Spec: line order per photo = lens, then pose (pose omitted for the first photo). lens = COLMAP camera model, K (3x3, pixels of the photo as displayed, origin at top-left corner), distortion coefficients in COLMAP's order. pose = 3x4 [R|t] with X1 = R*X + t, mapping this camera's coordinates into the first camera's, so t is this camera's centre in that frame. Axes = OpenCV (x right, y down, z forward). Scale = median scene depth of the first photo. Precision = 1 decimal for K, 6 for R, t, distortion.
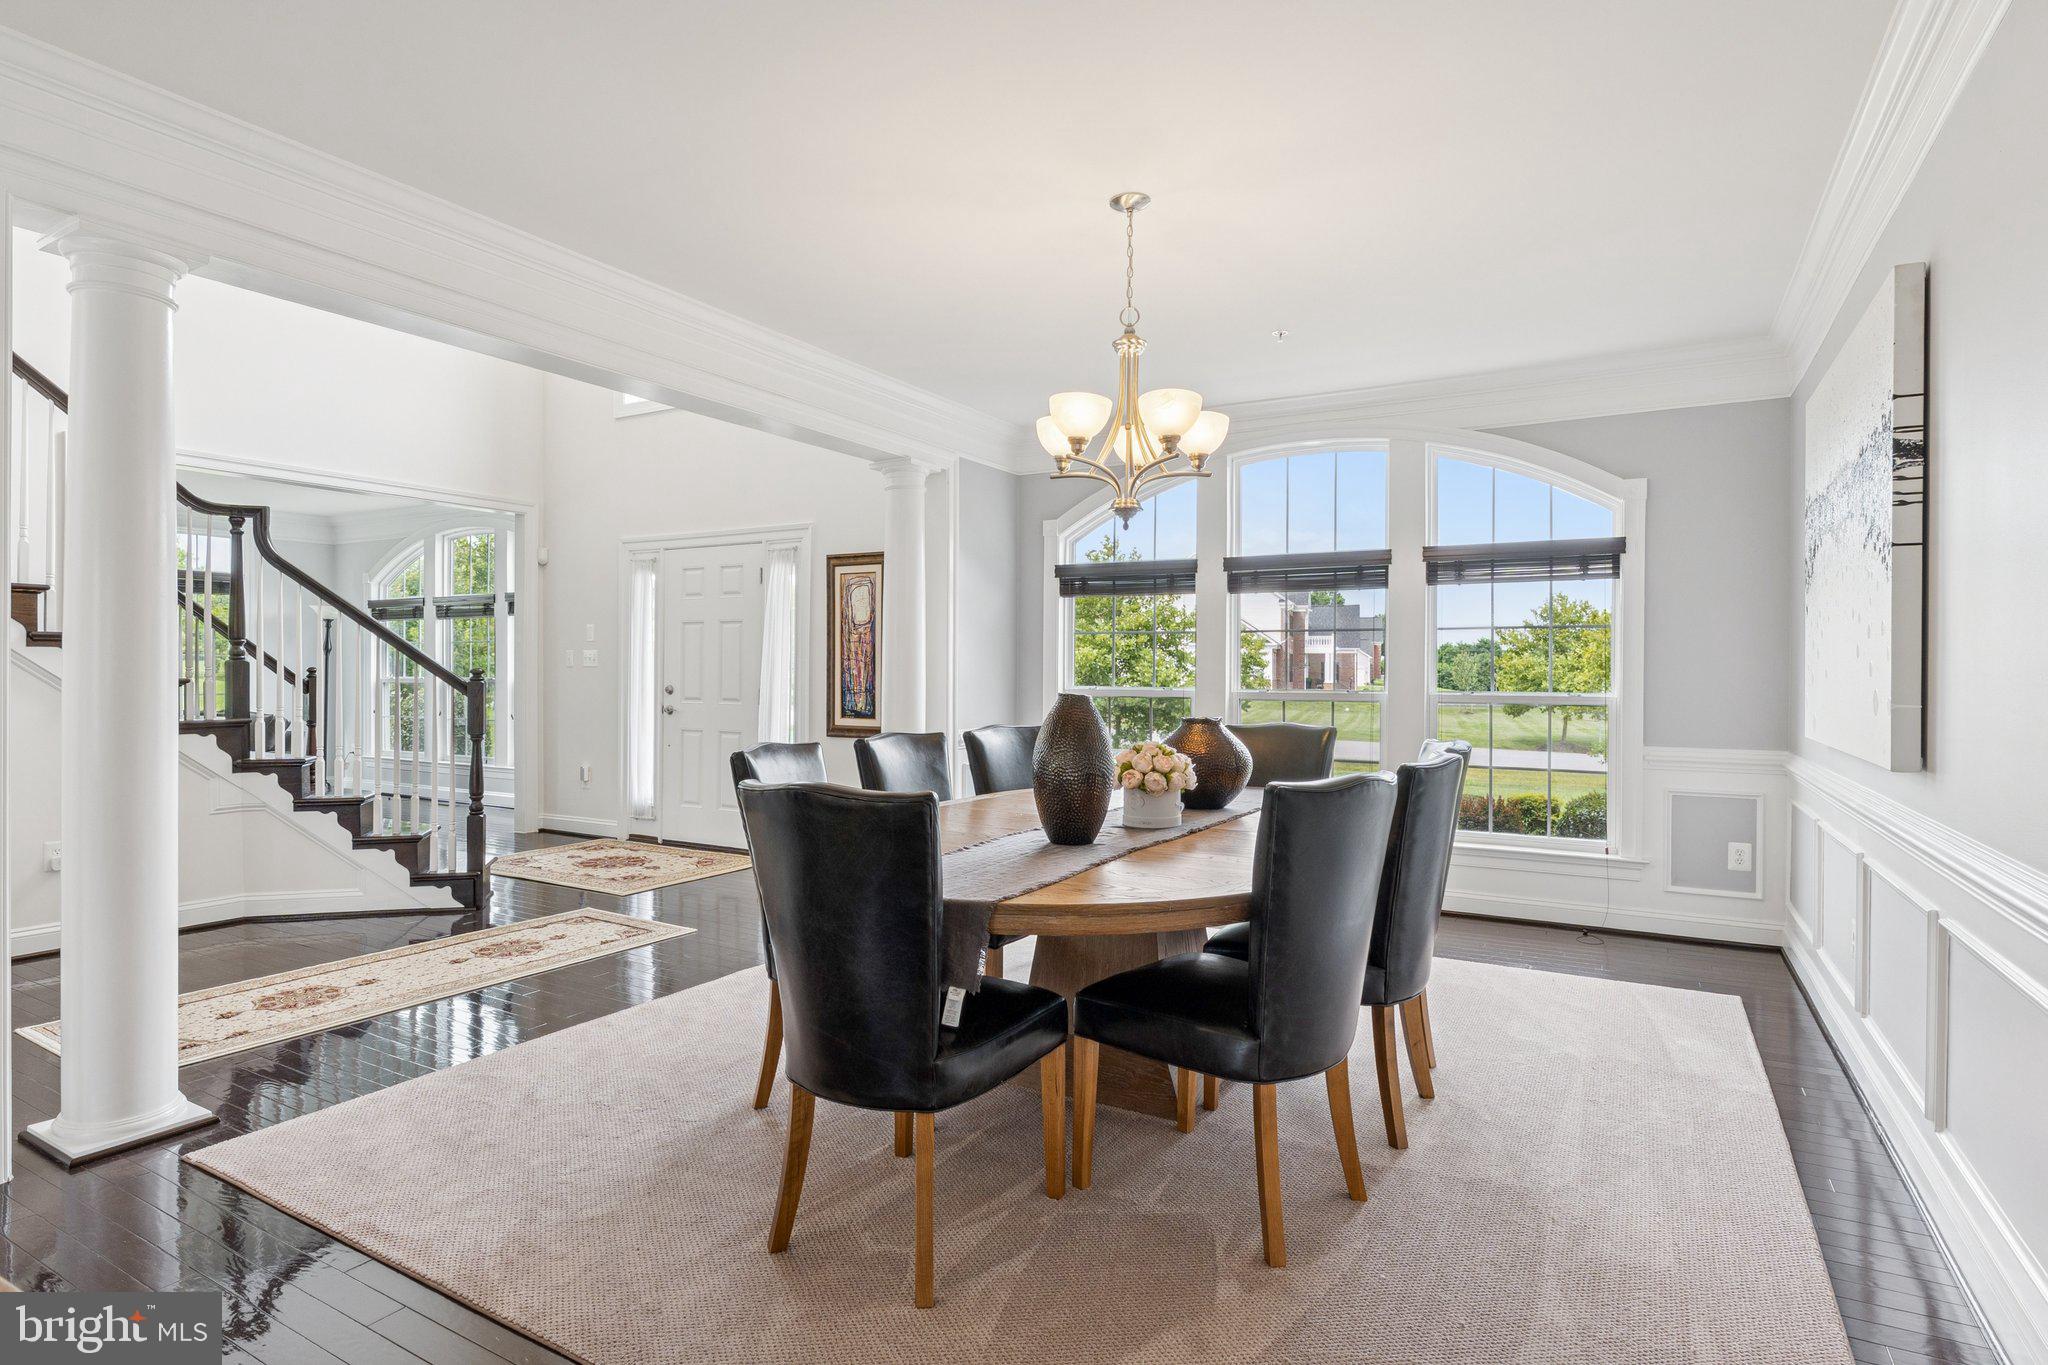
lens RADIAL K [[1076.0, 0, 1014.5], [0, 1076.0, 680.6], [0, 0, 1]] dist [-0.009237, 0.003949]
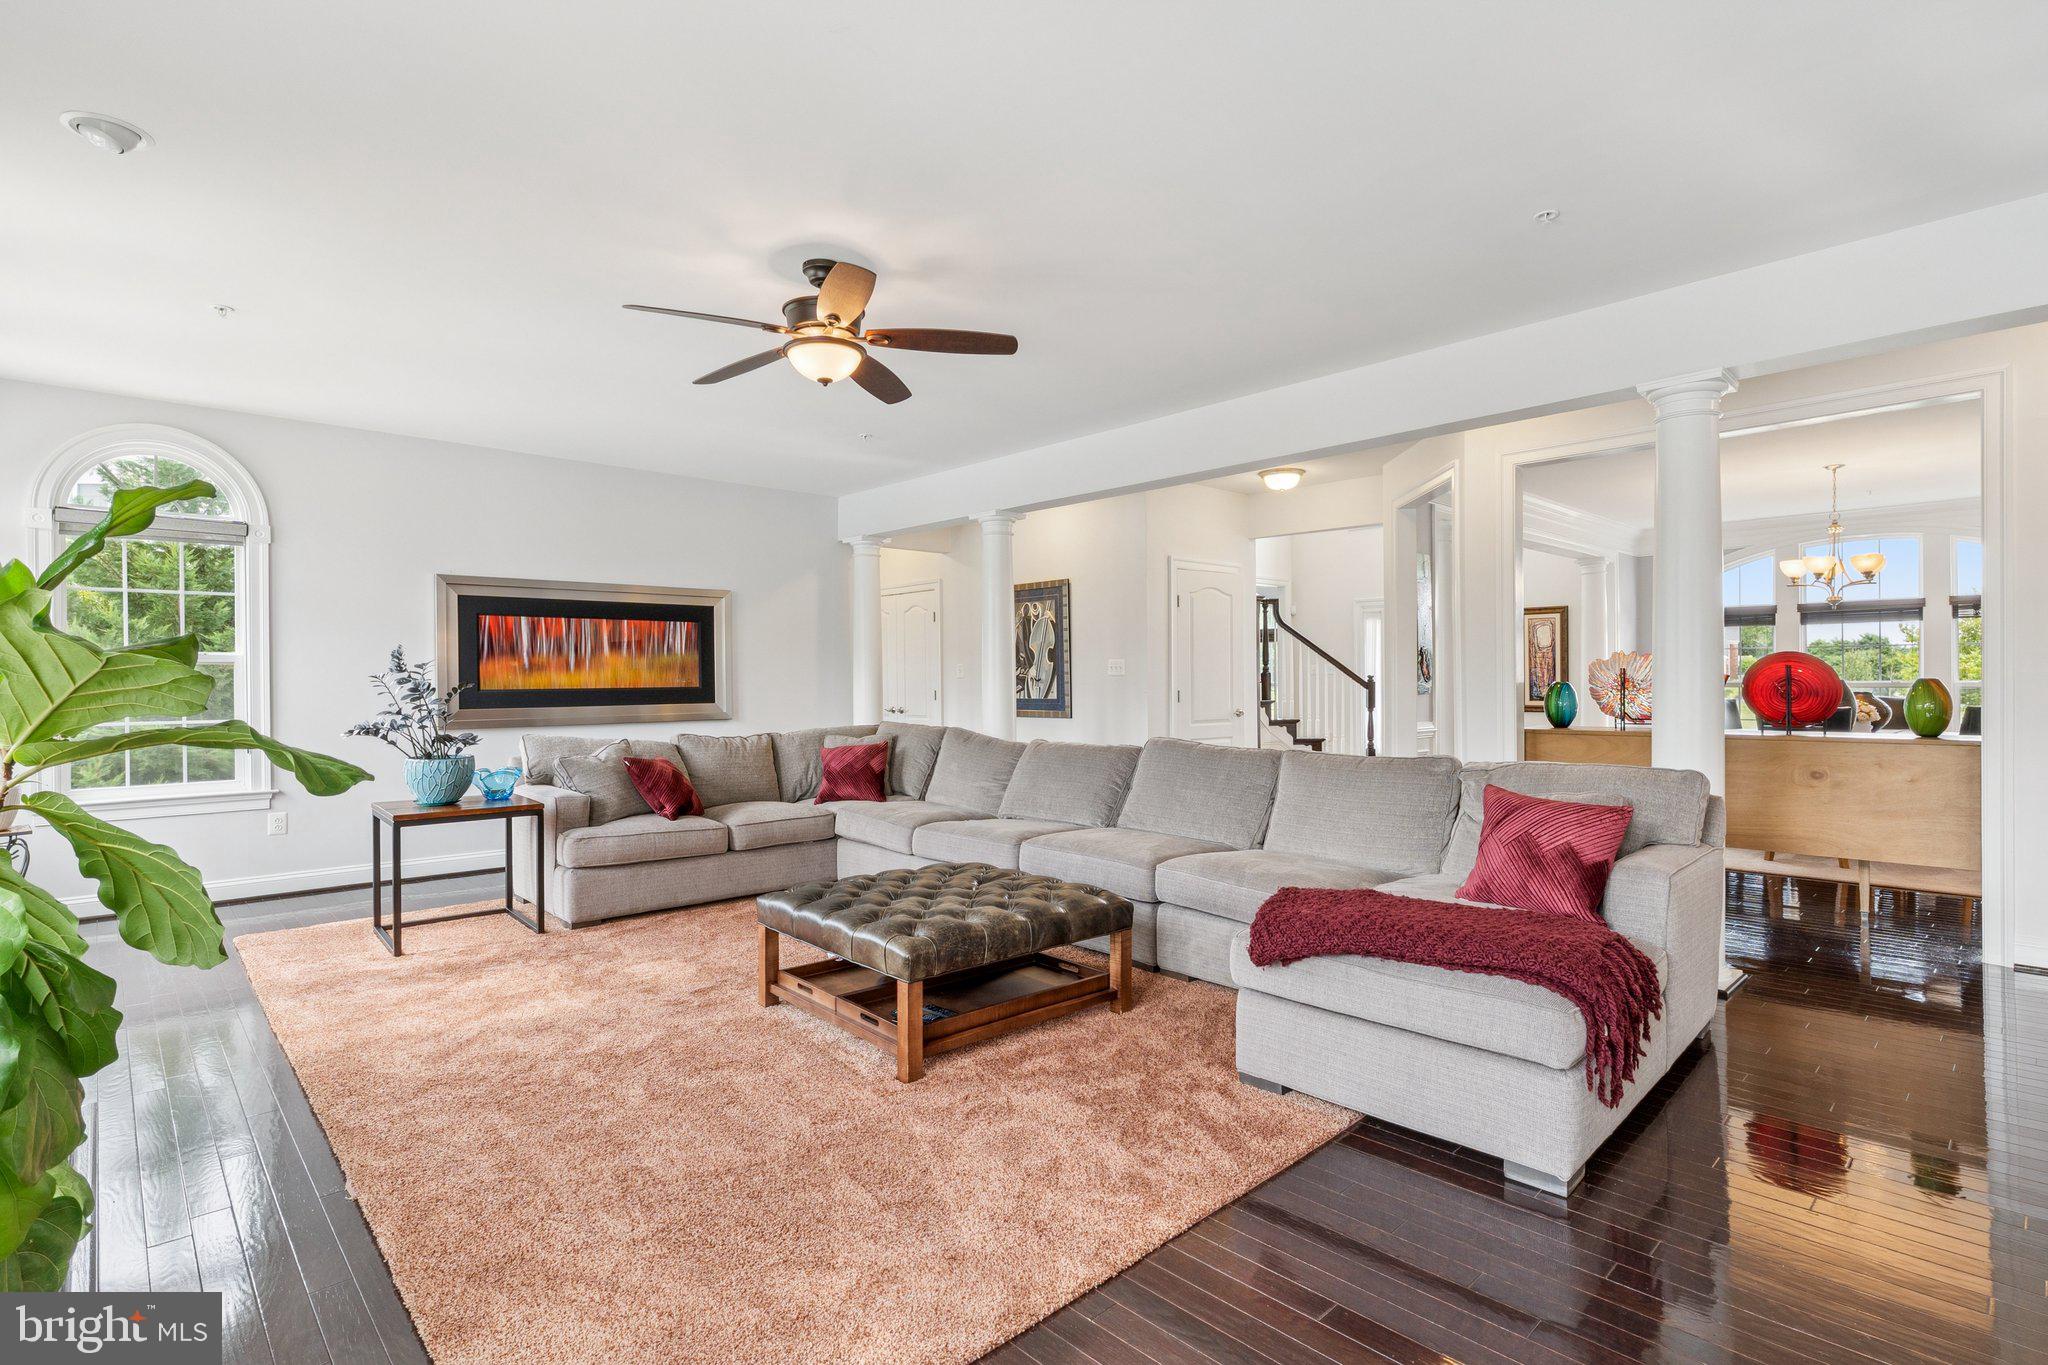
lens RADIAL K [[1011.3, 0, 1015.3], [0, 1011.3, 677.2], [0, 0, 1]] dist [-0.001921, 0.000541]
pose [[0.960950, -0.012012, -0.276462, -0.567316], [0.009576, 0.999903, -0.010160, 0.004837], [0.276557, 0.007115, 0.960971, -0.895612]]
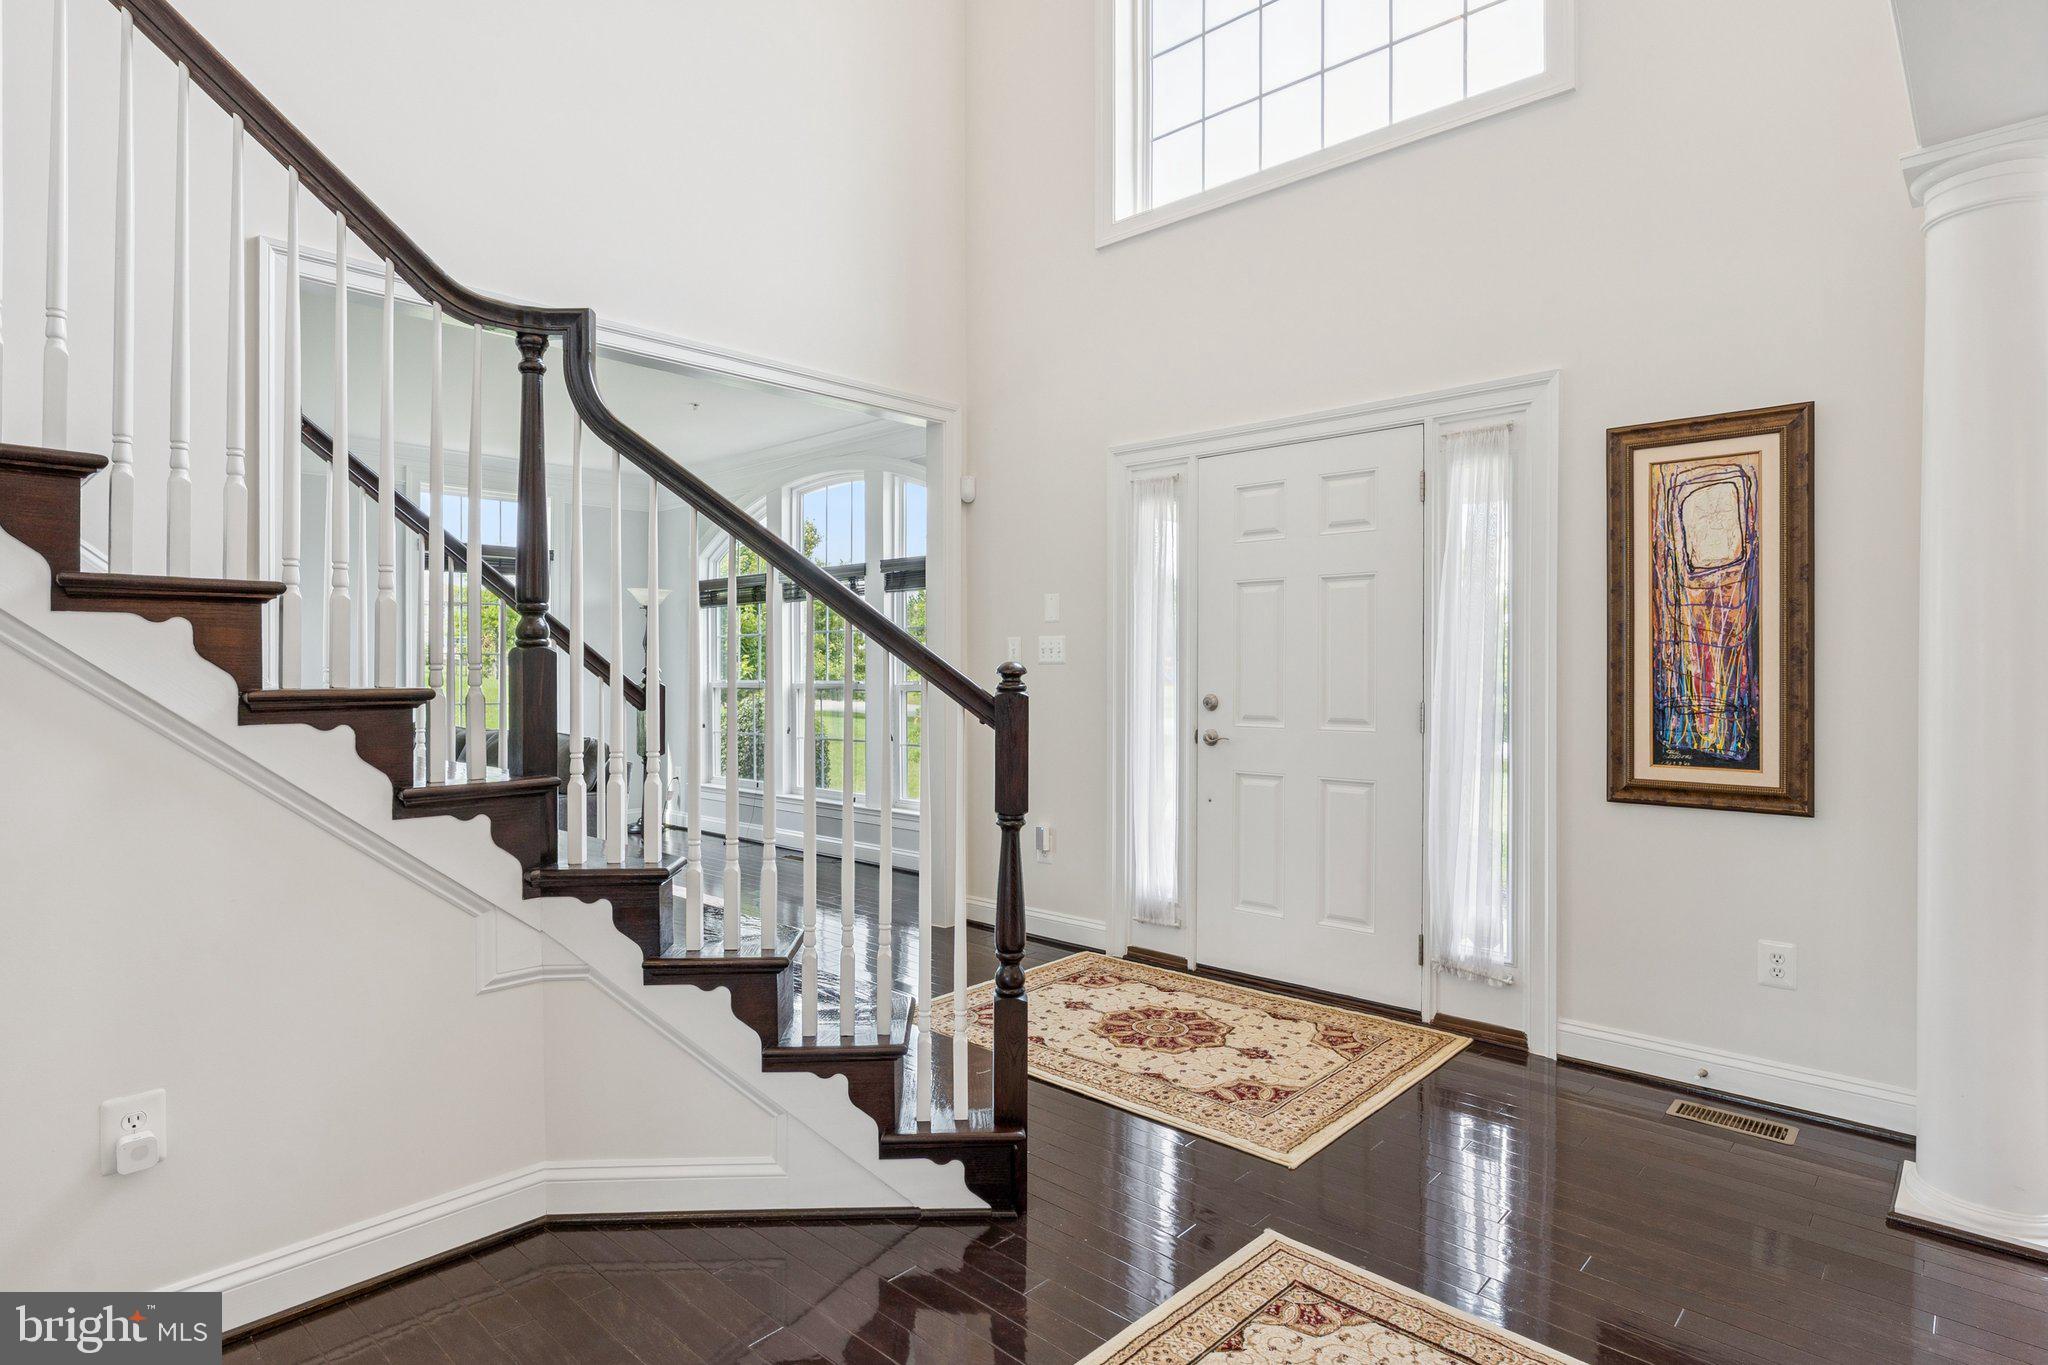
lens RADIAL K [[1076.0, 0, 1004.3], [0, 1076.0, 673.5], [0, 0, 1]] dist [-0.009237, 0.003949]
pose [[0.973961, -0.004796, -0.226663, -0.371730], [0.003353, 0.999972, -0.006751, -0.004136], [0.226689, 0.005815, 0.973950, 0.523991]]
